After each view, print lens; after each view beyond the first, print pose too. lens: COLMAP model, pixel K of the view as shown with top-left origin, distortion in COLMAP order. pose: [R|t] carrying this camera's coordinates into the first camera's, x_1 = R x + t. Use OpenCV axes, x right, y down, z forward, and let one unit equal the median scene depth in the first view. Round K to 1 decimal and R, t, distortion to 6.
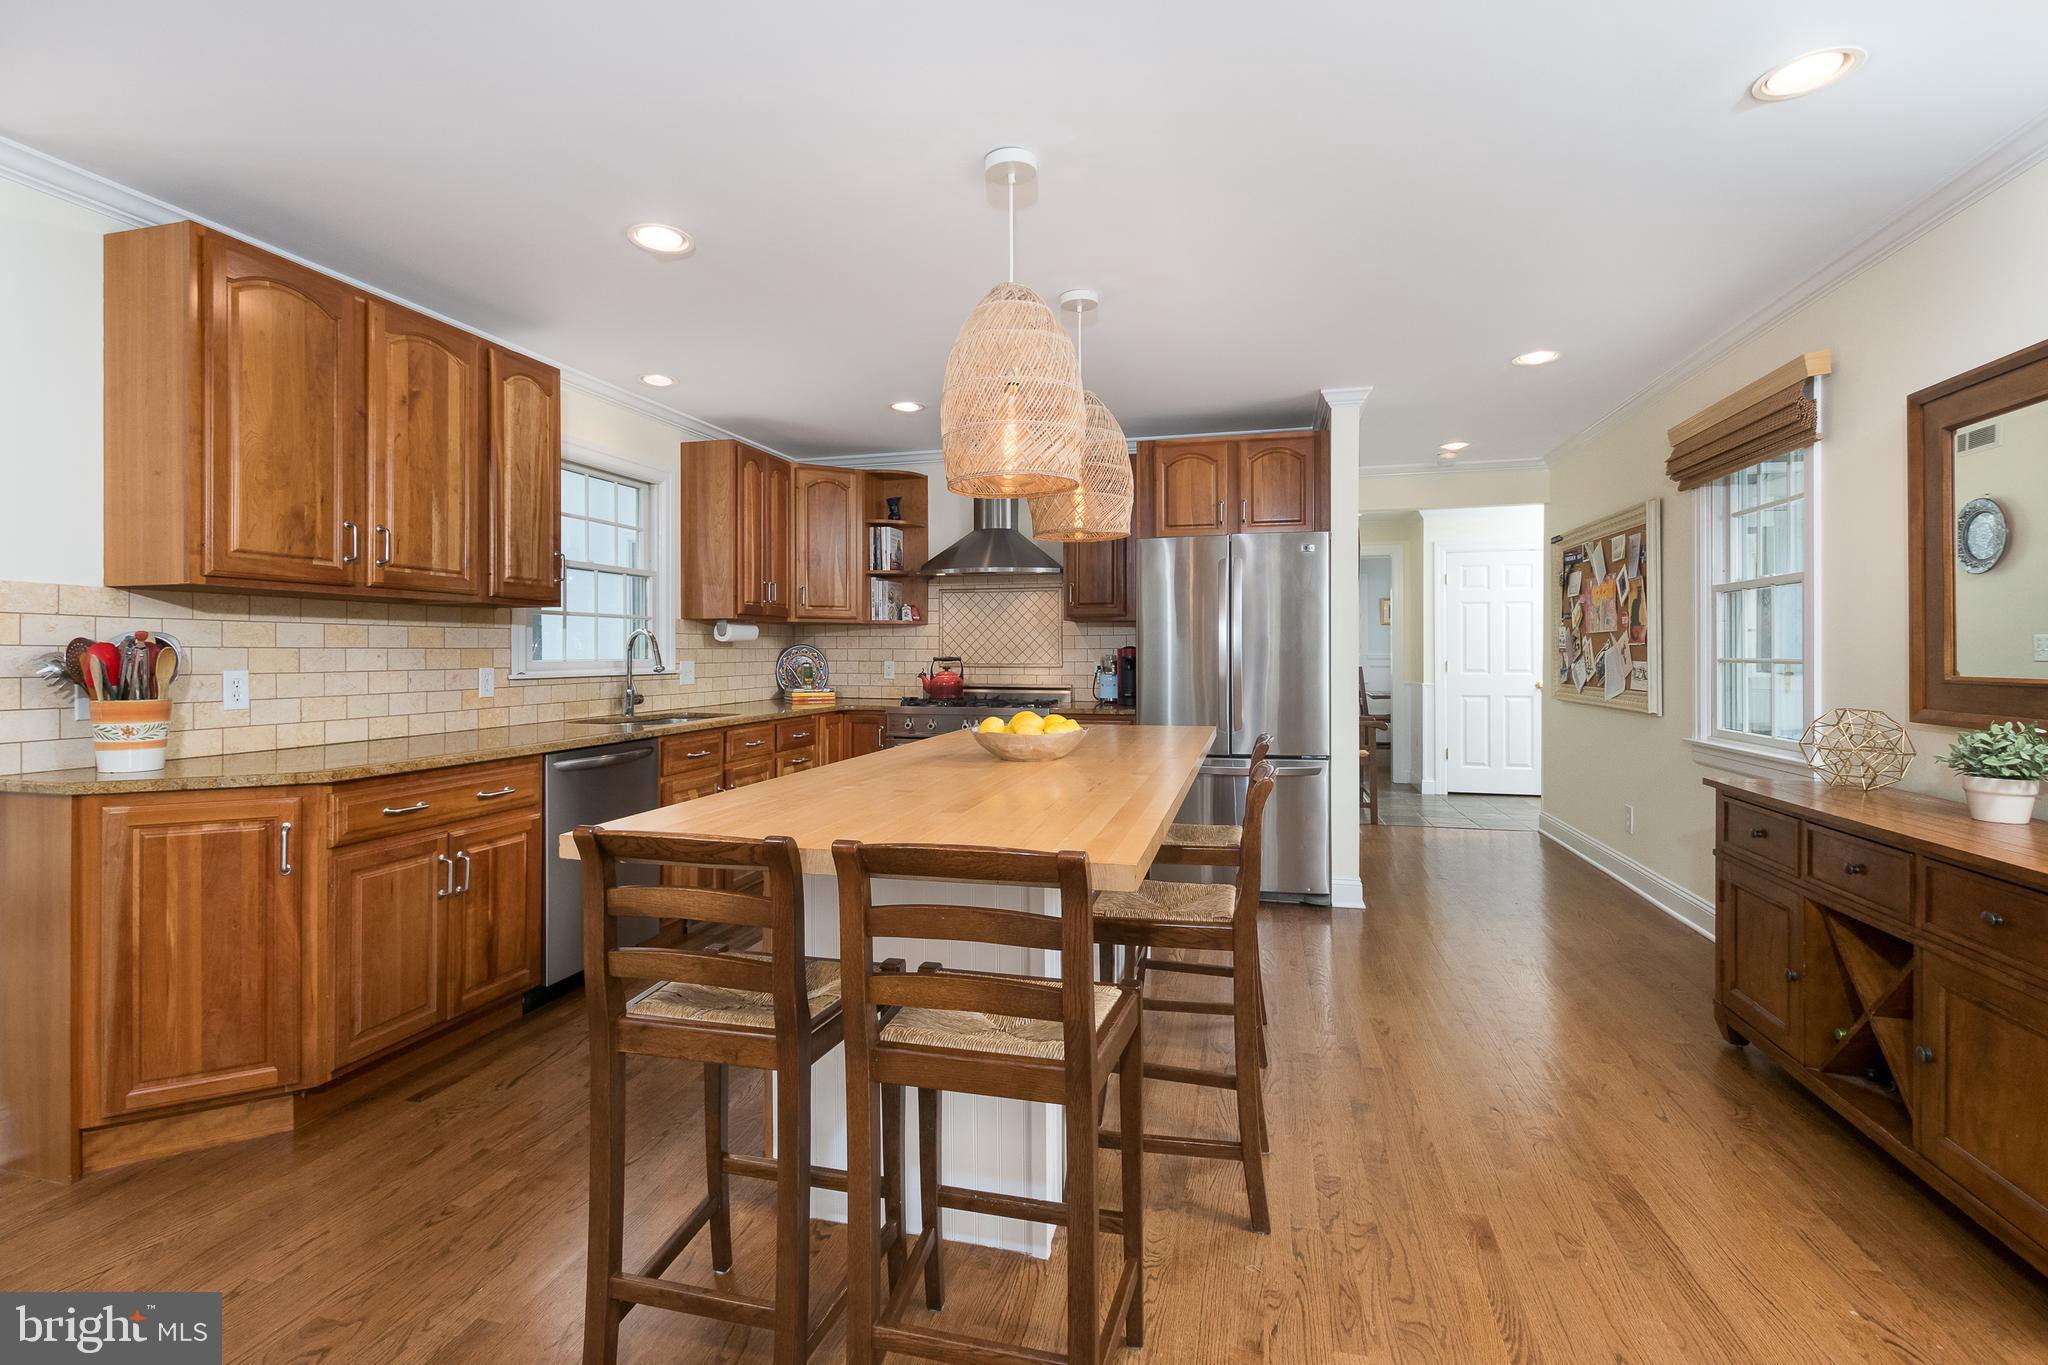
lens RADIAL K [[948.5, 0, 1012.0], [0, 948.5, 647.3], [0, 0, 1]] dist [0.002935, -0.000084]
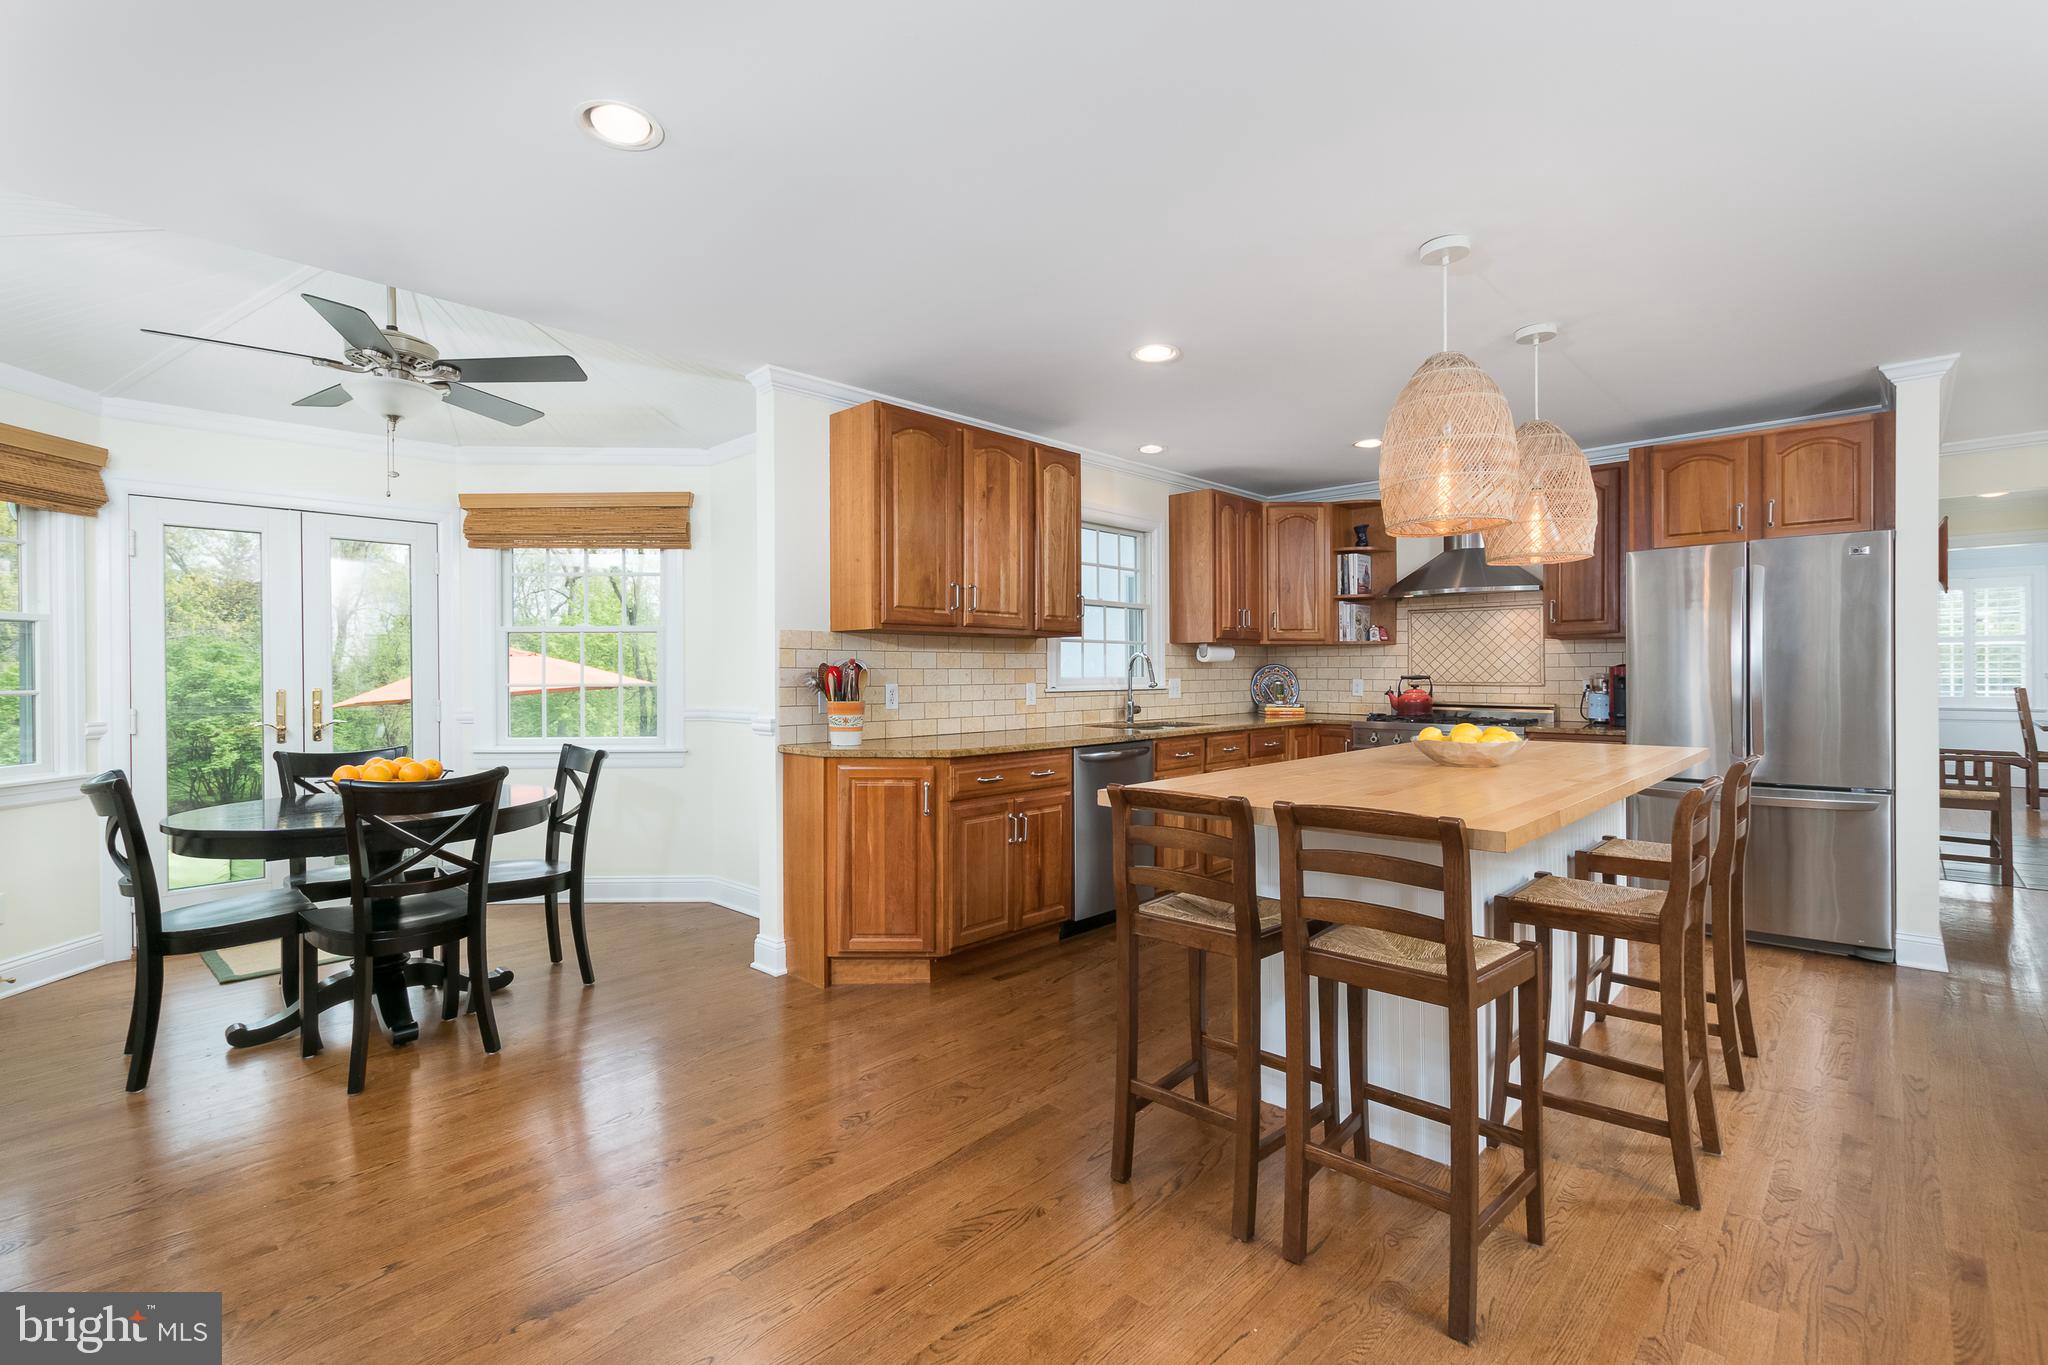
lens RADIAL K [[930.0, 0, 1006.0], [0, 930.0, 673.8], [0, 0, 1]] dist [0.005175, 0.000341]
pose [[0.873695, -0.000593, -0.486474, 0.064621], [0.004473, 0.999967, 0.006815, -0.001060], [0.486453, -0.008130, 0.873669, -0.196092]]
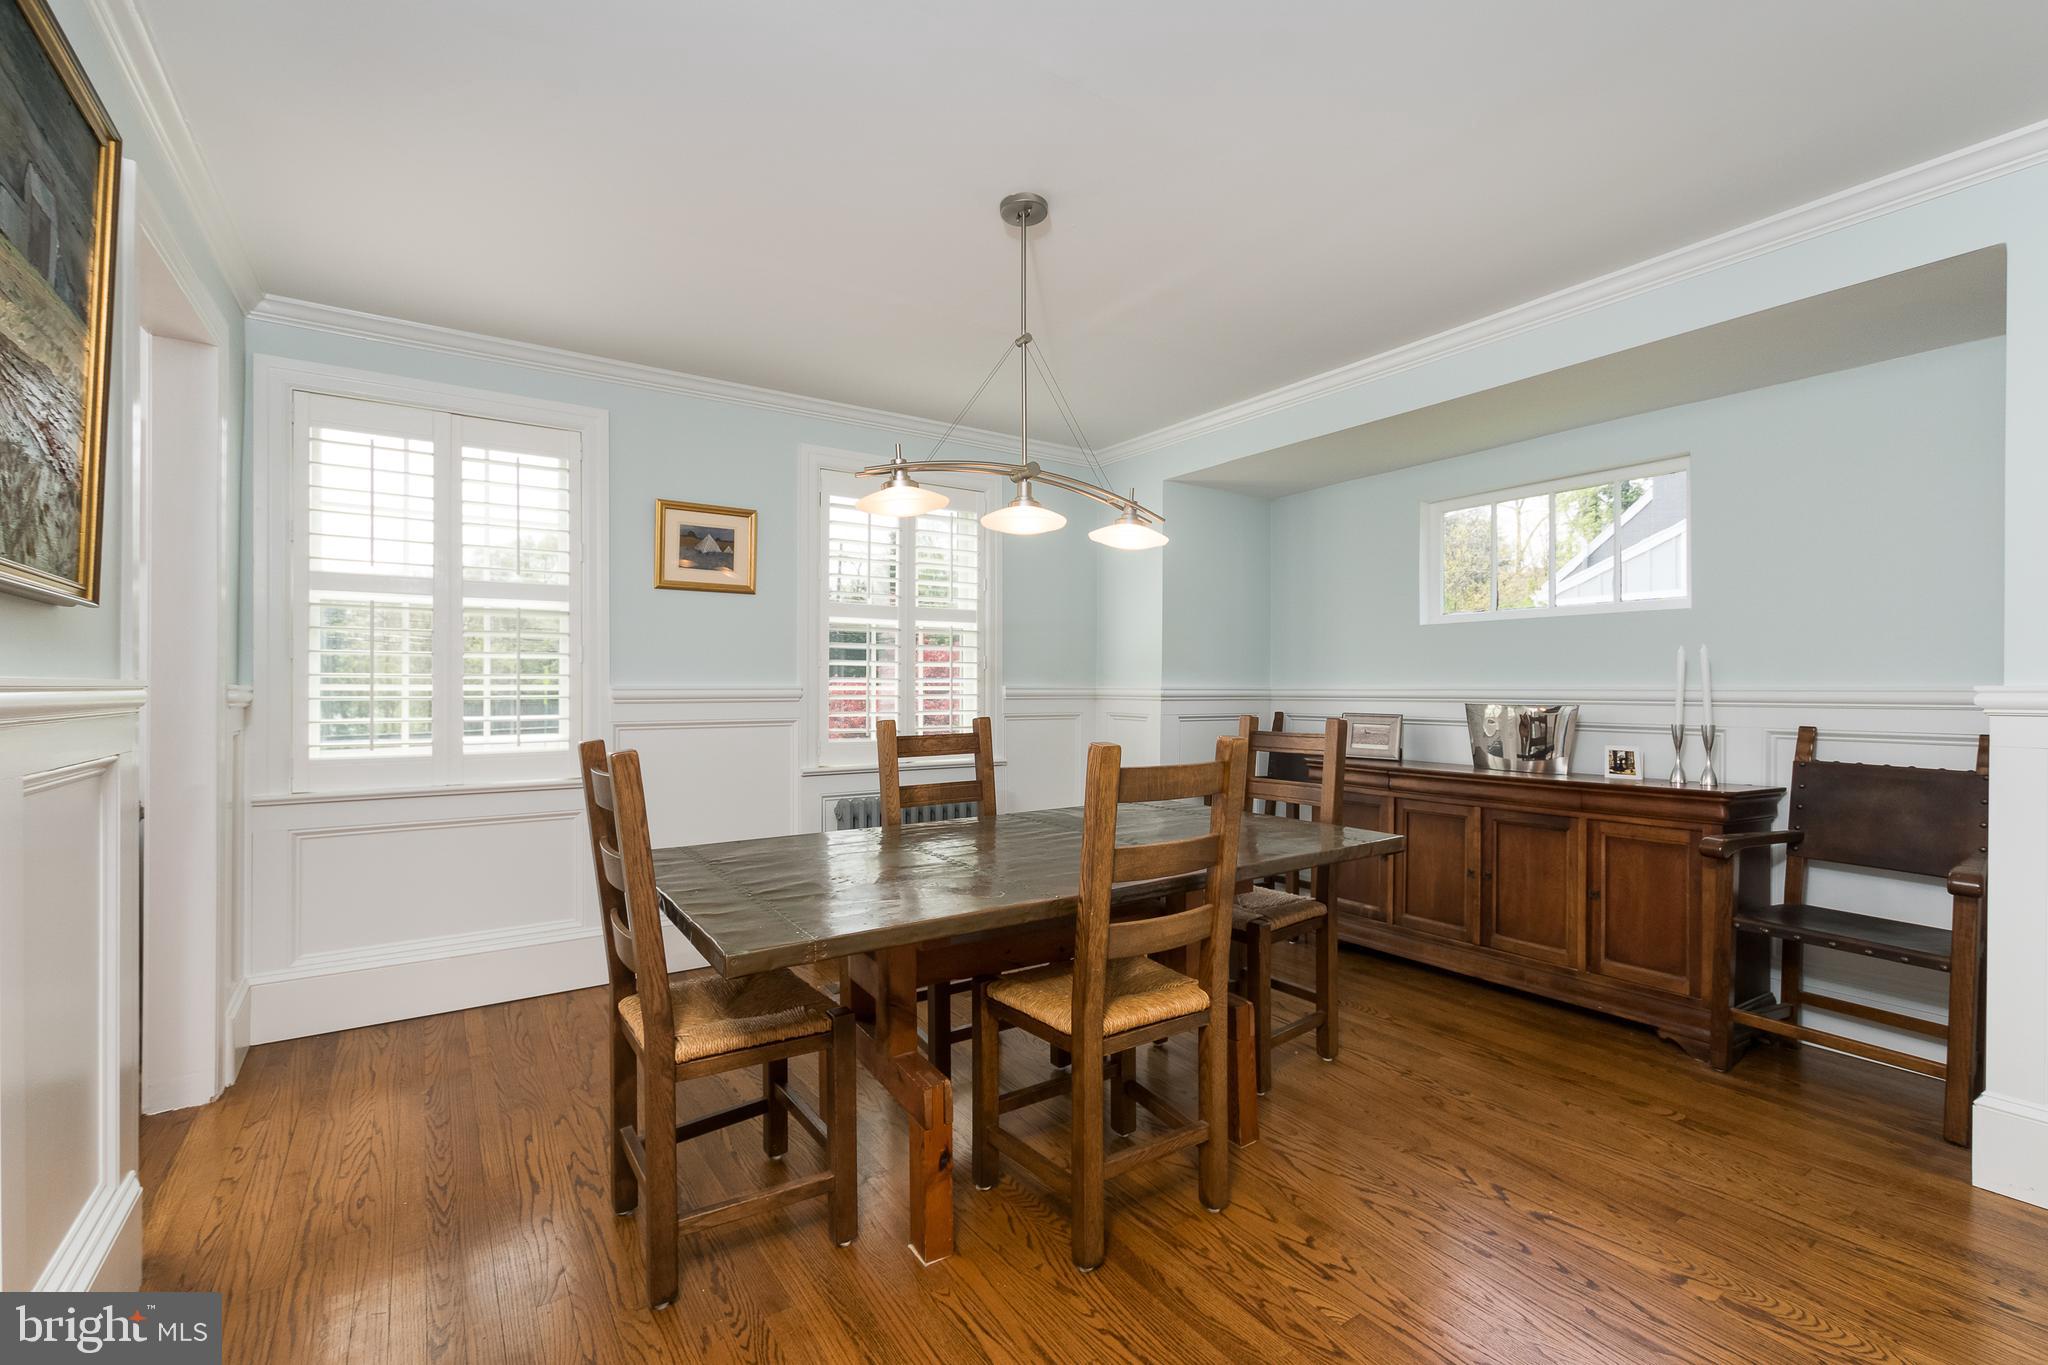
lens RADIAL K [[896.4, 0, 1018.1], [0, 896.4, 705.4], [0, 0, 1]] dist [0.019174, 0.000040]
pose [[0.664258, -0.010517, 0.747430, 1.088781], [-0.006599, 0.999780, 0.019932, 0.032098], [-0.747475, -0.018172, 0.664042, 3.154518]]
